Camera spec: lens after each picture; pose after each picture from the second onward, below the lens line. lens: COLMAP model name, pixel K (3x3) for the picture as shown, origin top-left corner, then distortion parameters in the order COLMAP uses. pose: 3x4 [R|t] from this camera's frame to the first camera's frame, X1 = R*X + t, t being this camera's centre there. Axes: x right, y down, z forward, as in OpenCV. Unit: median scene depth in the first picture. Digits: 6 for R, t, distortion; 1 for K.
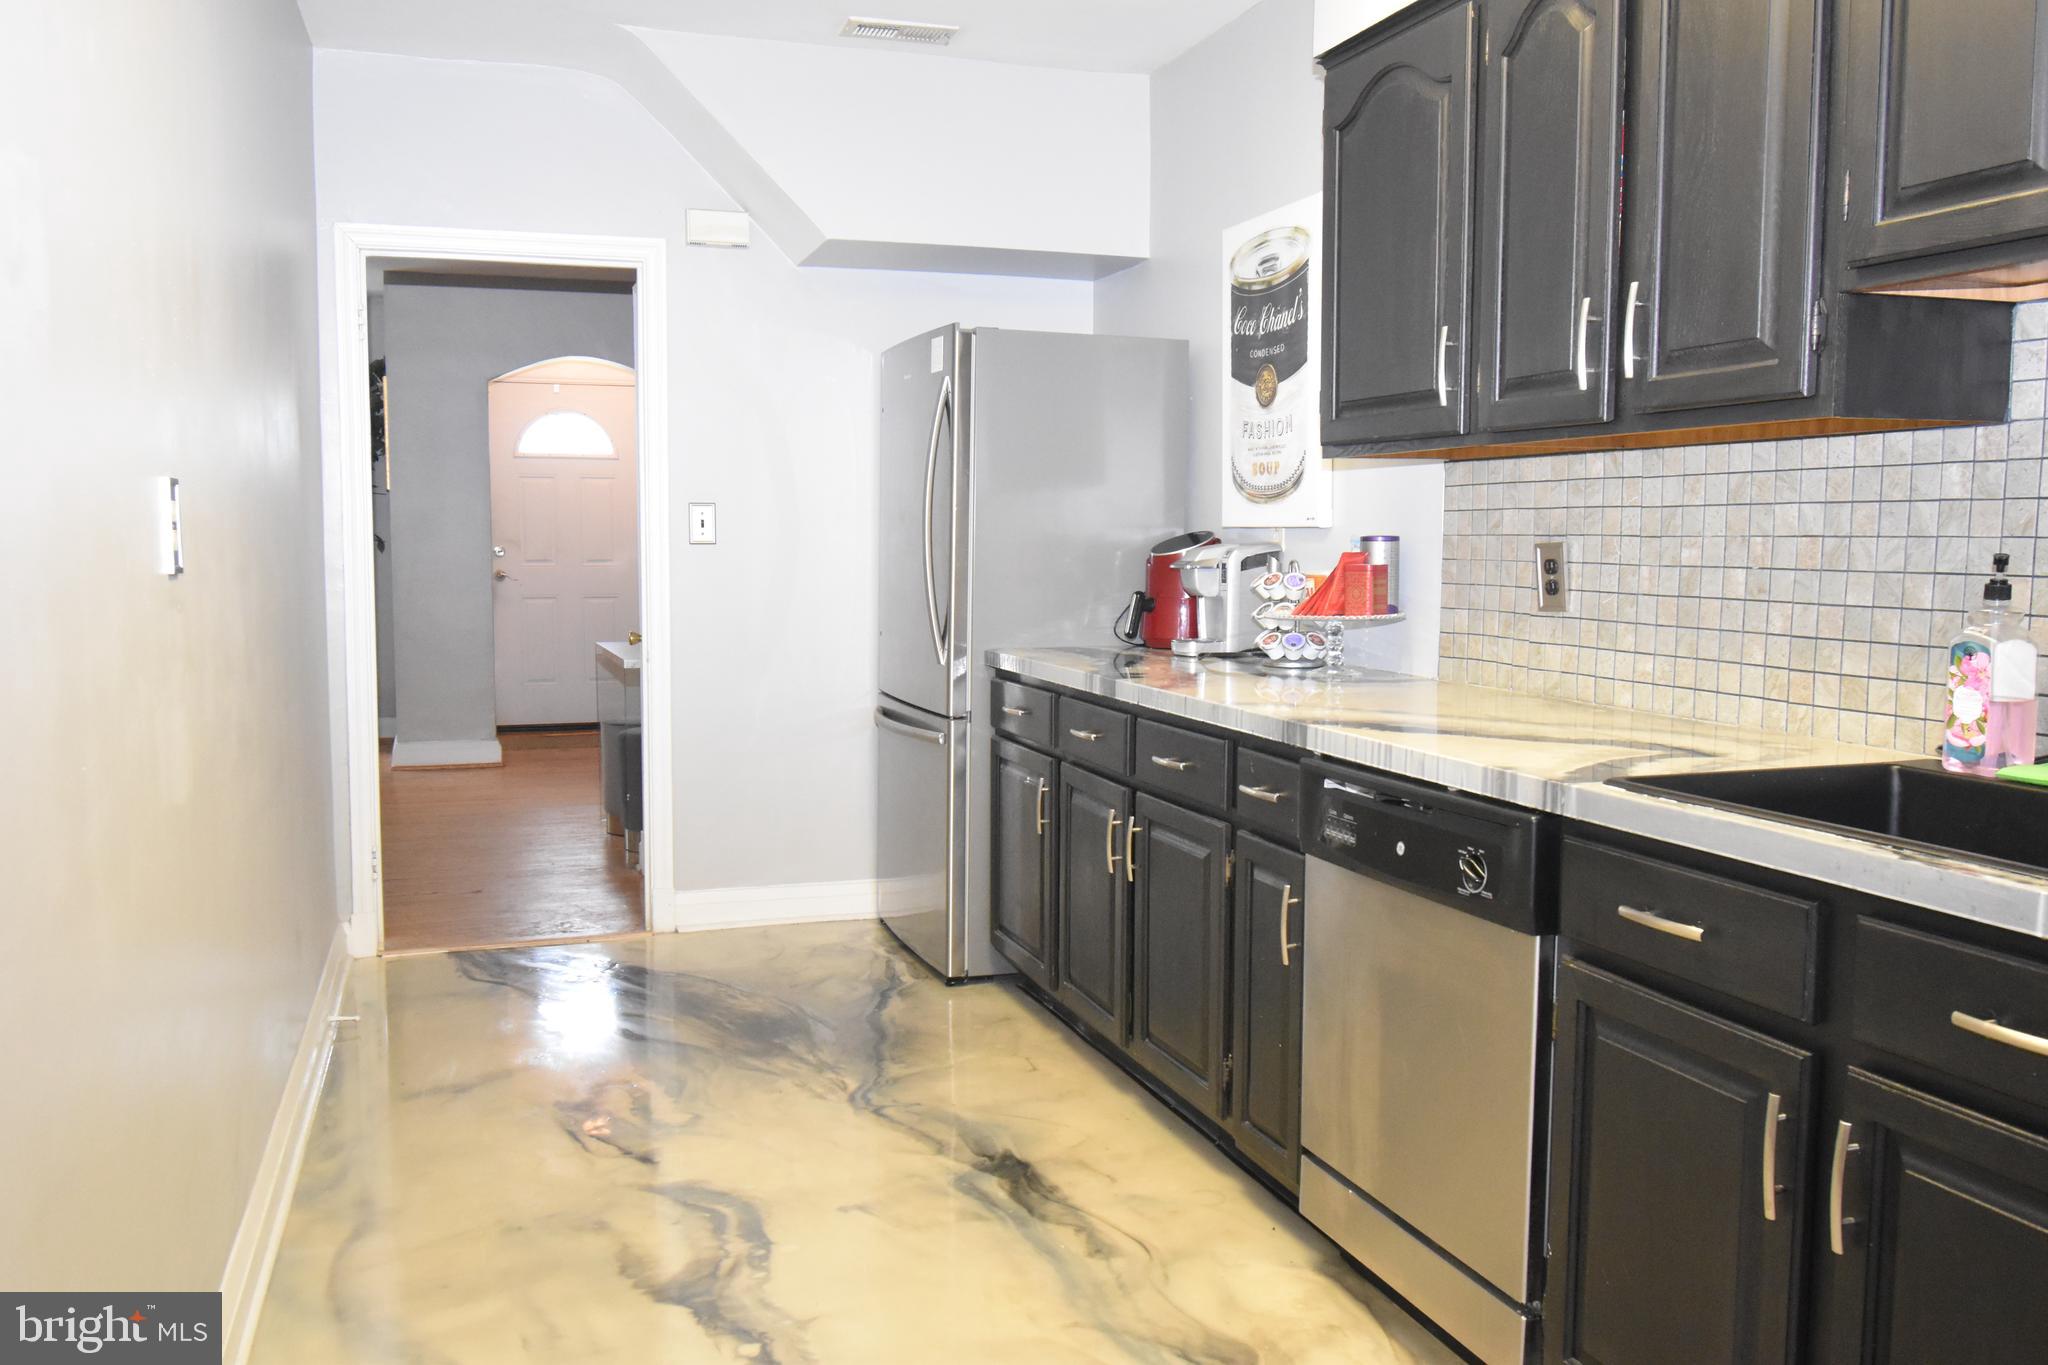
lens RADIAL K [[1636.9, 0, 1035.4], [0, 1636.9, 683.9], [0, 0, 1]] dist [0.006739, -0.028019]
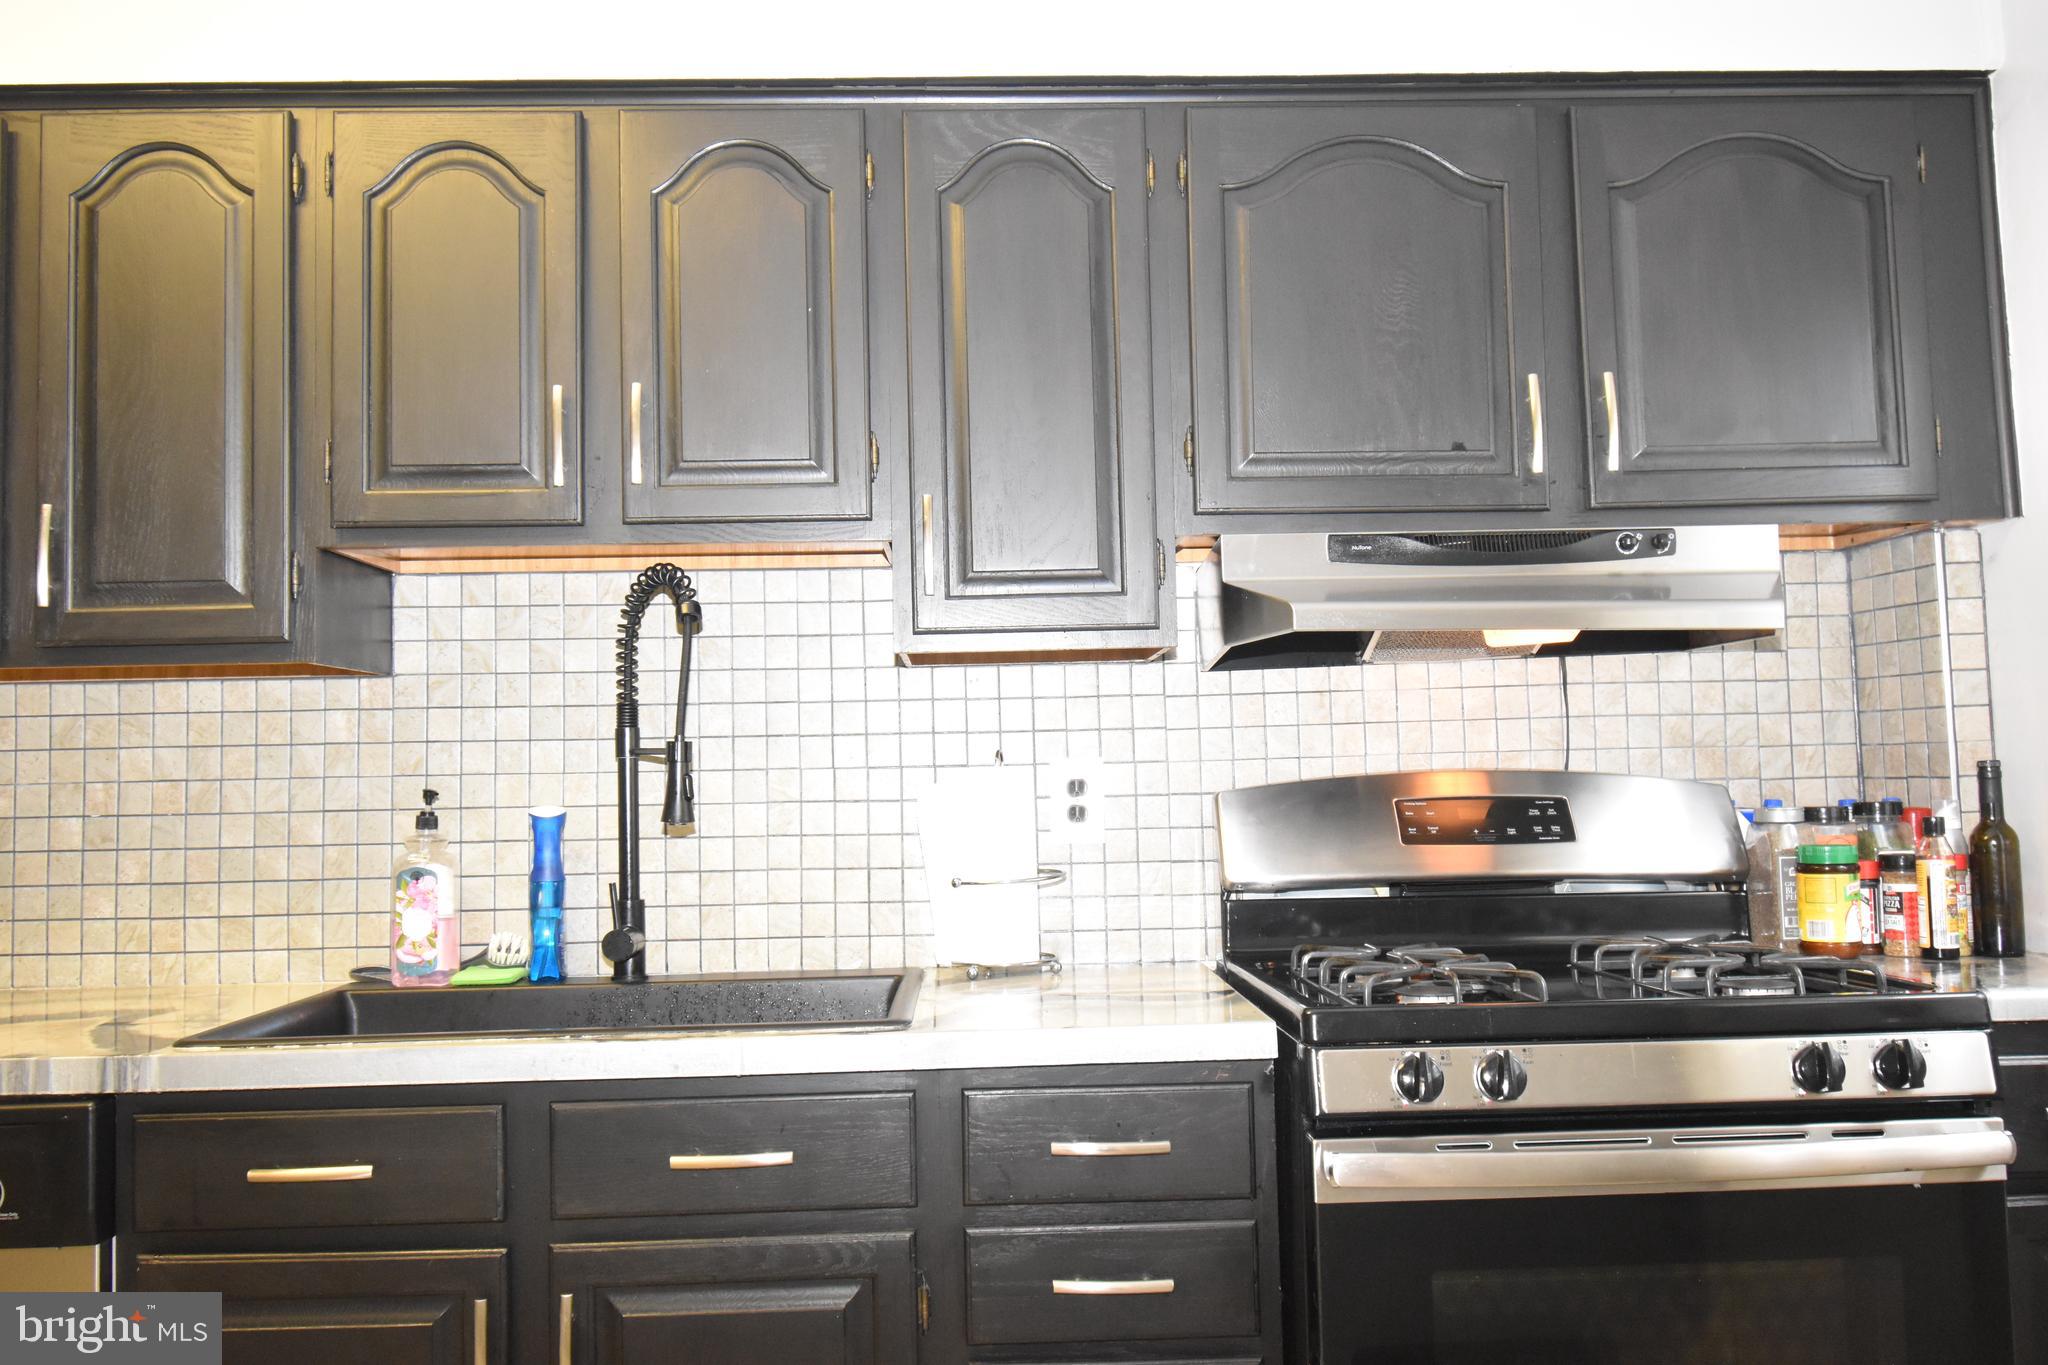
lens RADIAL K [[1636.9, 0, 1018.8], [0, 1636.9, 688.4], [0, 0, 1]] dist [0.006739, -0.028019]
pose [[0.302955, 0.042322, 0.952065, -0.291461], [0.110116, 0.990768, -0.079082, -0.010123], [-0.946622, 0.128796, 0.295498, 0.200601]]
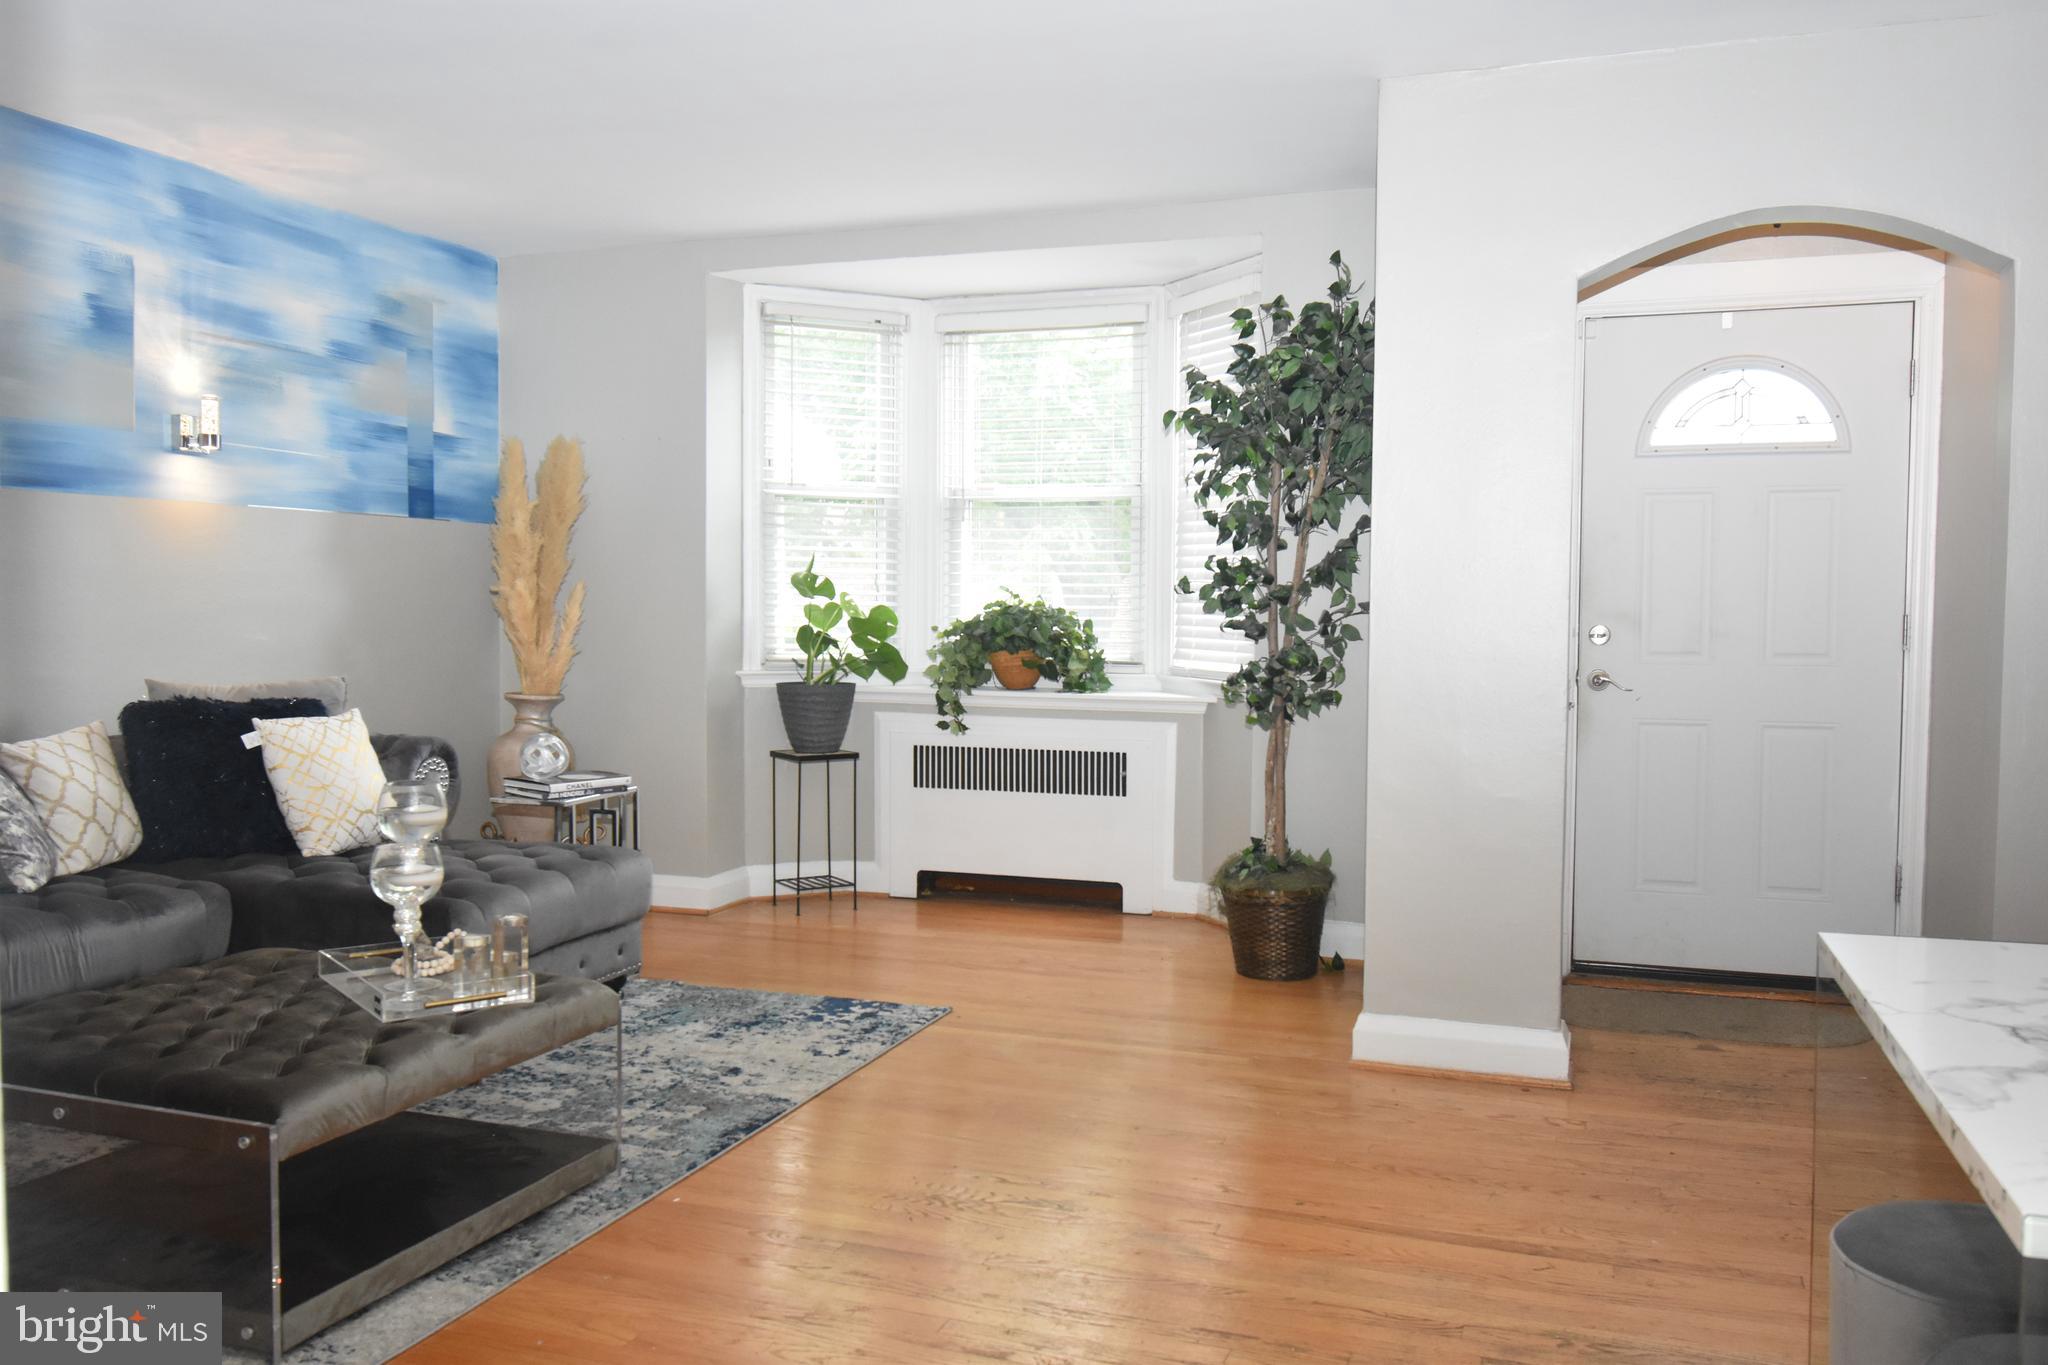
lens RADIAL K [[1636.9, 0, 1010.1], [0, 1636.9, 700.1], [0, 0, 1]] dist [0.006739, -0.028019]
pose [[0.774234, 0.039393, -0.631672, -0.518816], [-0.057274, 0.998327, -0.007943, -0.168054], [0.630302, 0.042328, 0.775195, 1.755767]]
